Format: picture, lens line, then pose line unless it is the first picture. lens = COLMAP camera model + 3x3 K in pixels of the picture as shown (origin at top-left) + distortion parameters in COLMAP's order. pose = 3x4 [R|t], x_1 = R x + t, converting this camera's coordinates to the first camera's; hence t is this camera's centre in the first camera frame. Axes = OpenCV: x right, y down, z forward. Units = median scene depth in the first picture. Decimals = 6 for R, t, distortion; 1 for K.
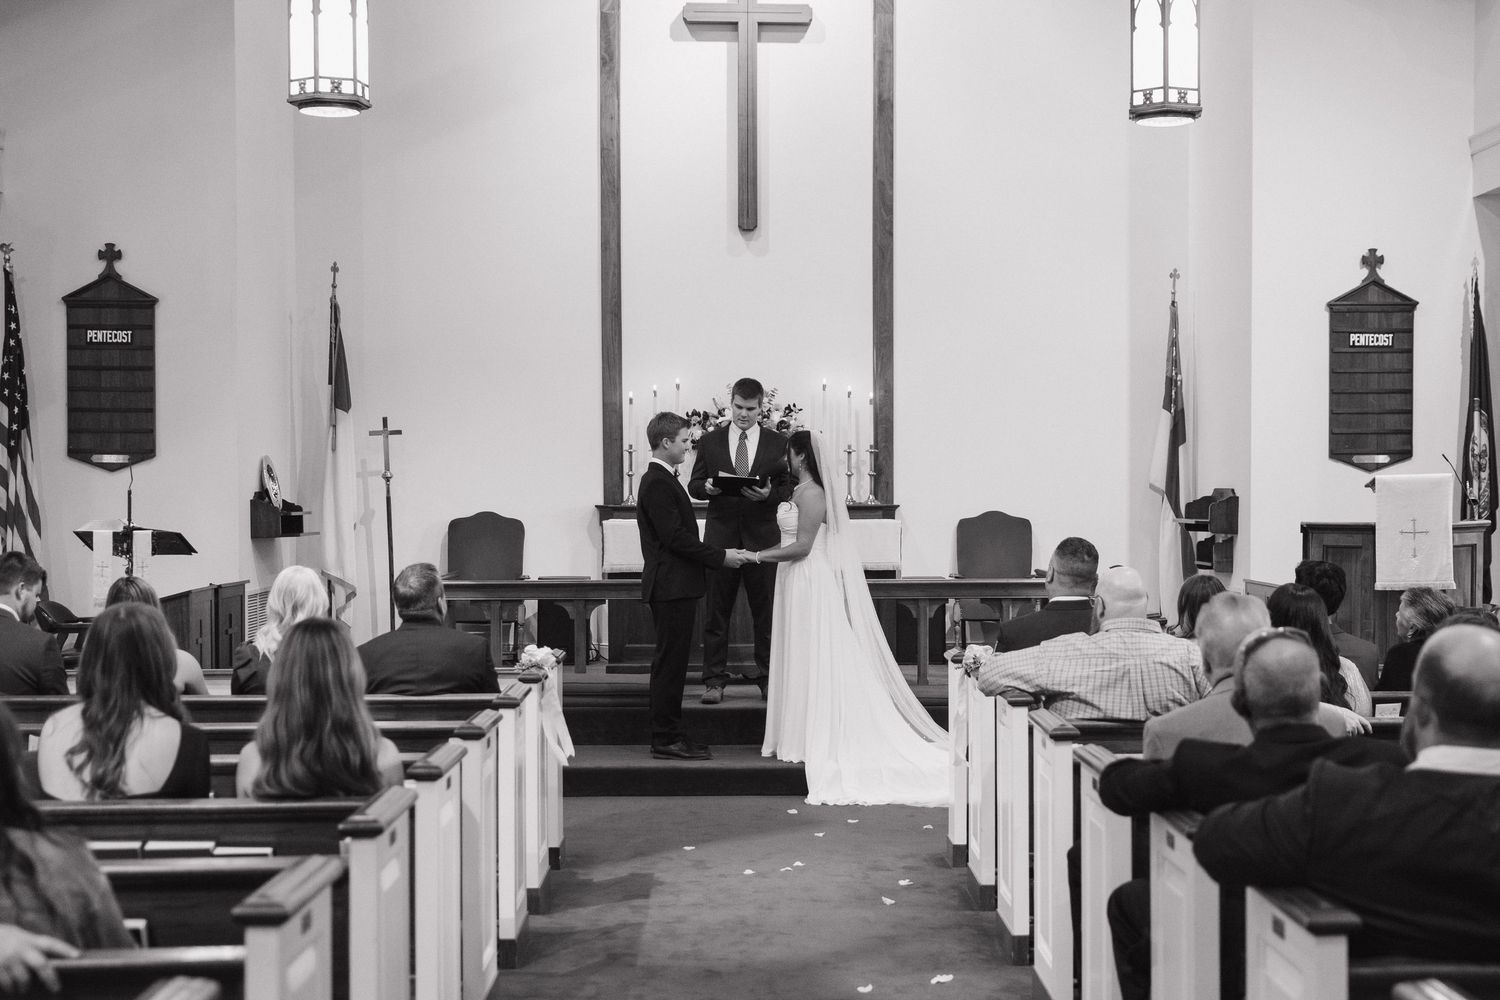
lens RADIAL K [[2171.0, 0, 812.9], [0, 2171.0, 538.8], [0, 0, 1]] dist [-0.013044, 0.115029]
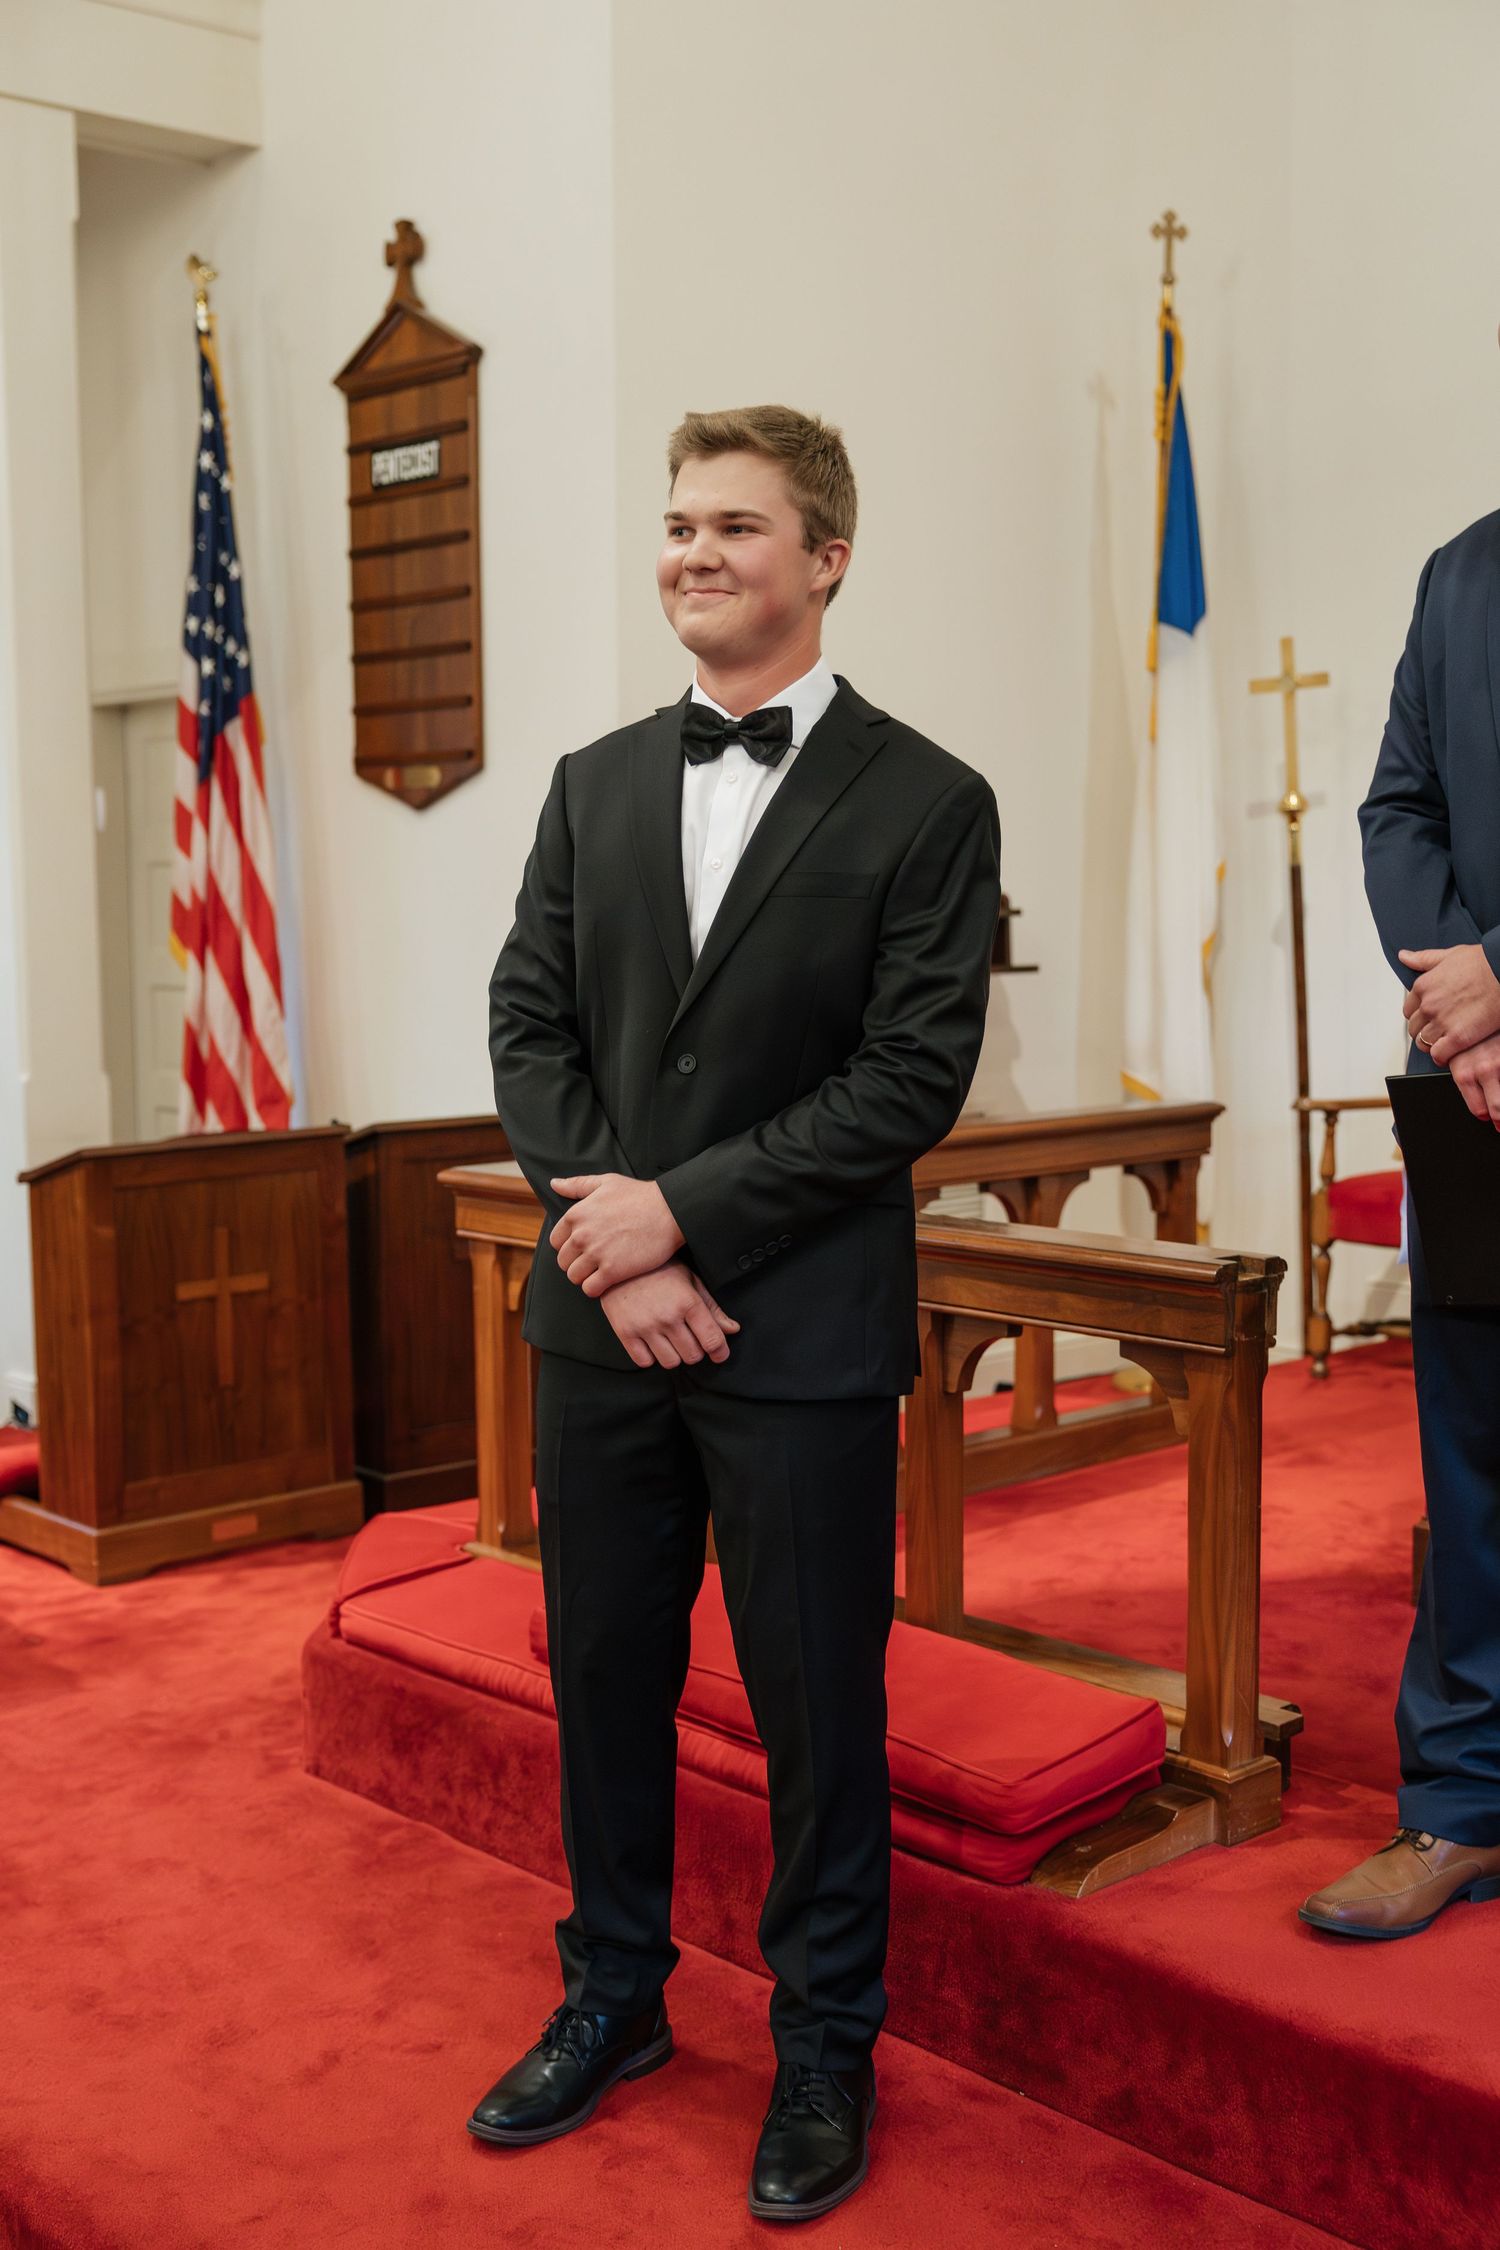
lens RADIAL K [[2589.5, 0, 750.0], [0, 2589.5, 1125.0], [0, 0, 1]] dist [-0.011223, -0.012769]
pose [[0.636054, 0.067696, -0.768669, 0.080638], [-0.006506, 0.996579, 0.082384, -0.012746], [0.771617, -0.047400, 0.634319, 0.729764]]
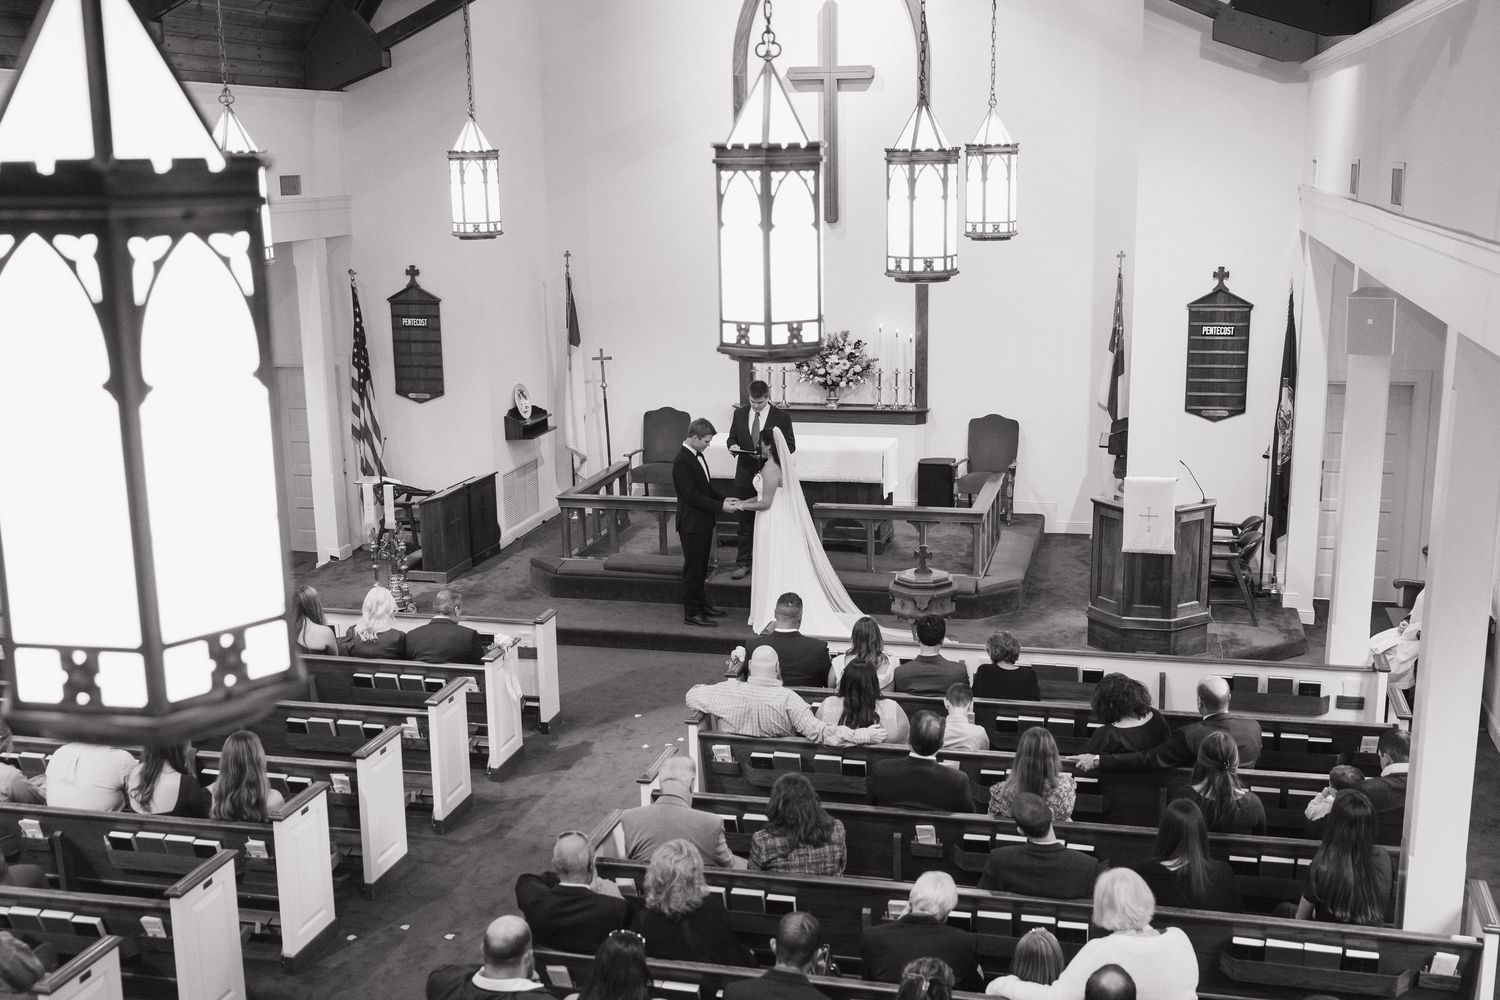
lens RADIAL K [[1646.7, 0, 750.0], [0, 1646.7, 500.0], [0, 0, 1]] dist [0.003170, -0.000008]
pose [[0.959035, 0.044109, -0.279833, 0.269967], [0.010387, 0.981664, 0.190334, -0.191696], [0.283098, -0.185444, 0.940992, -0.126850]]
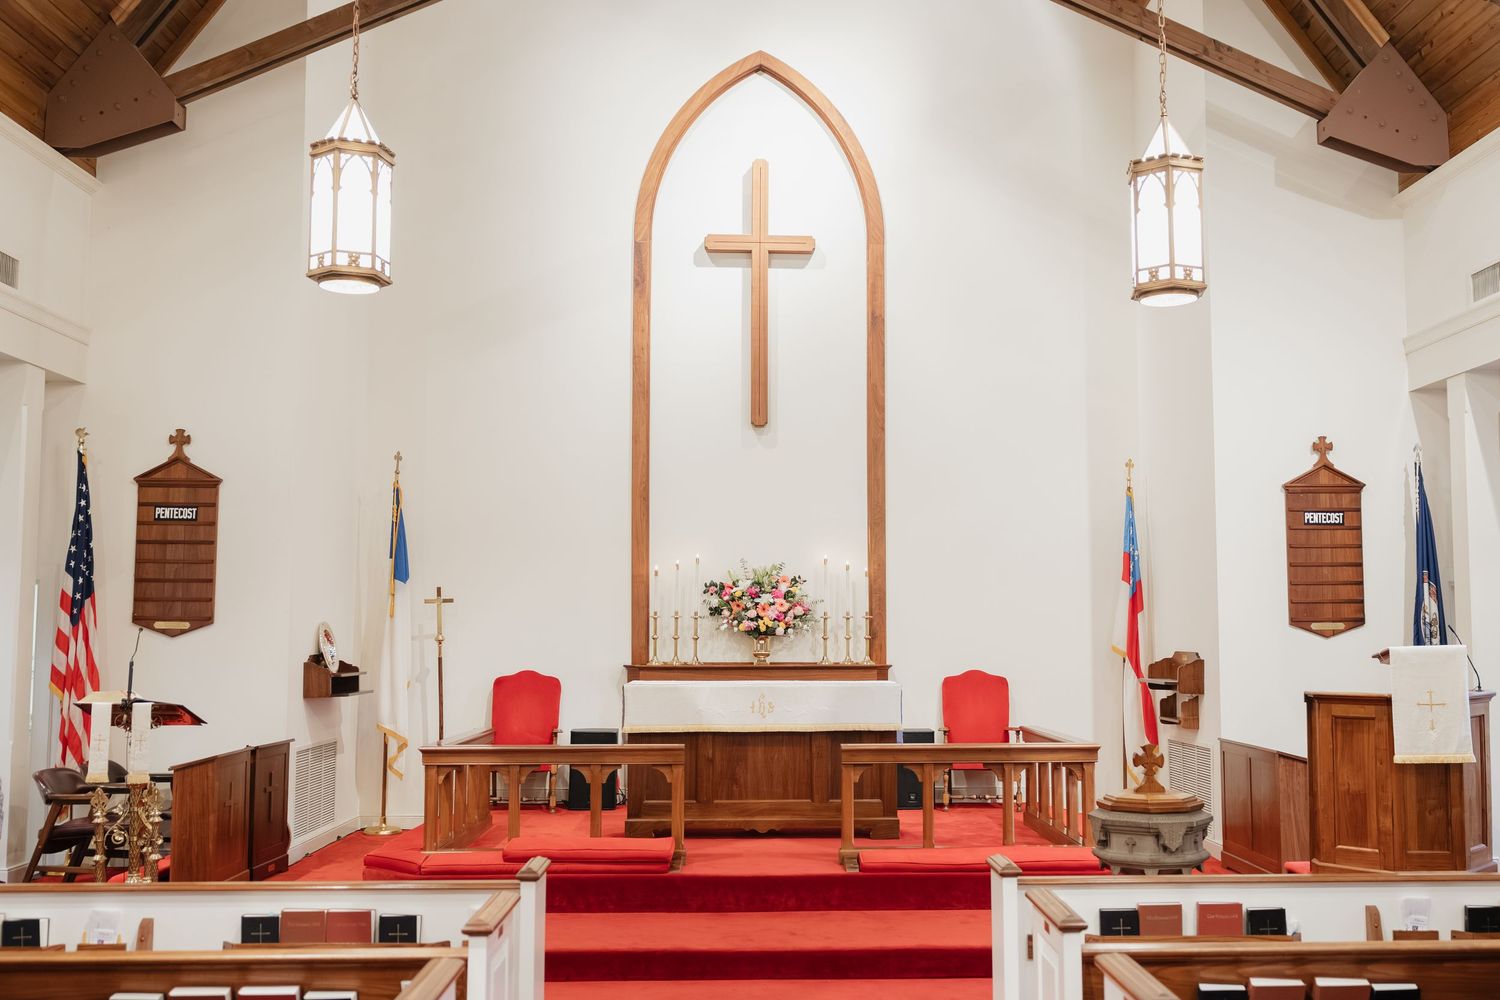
lens RADIAL K [[1420.0, 0, 802.7], [0, 1420.0, 506.8], [0, 0, 1]] dist [-0.008536, 0.006228]
pose [[0.999996, 0.001040, 0.002595, -0.009854], [-0.000743, 0.993735, -0.111755, -0.016452], [-0.002695, 0.111753, 0.993732, 0.282737]]
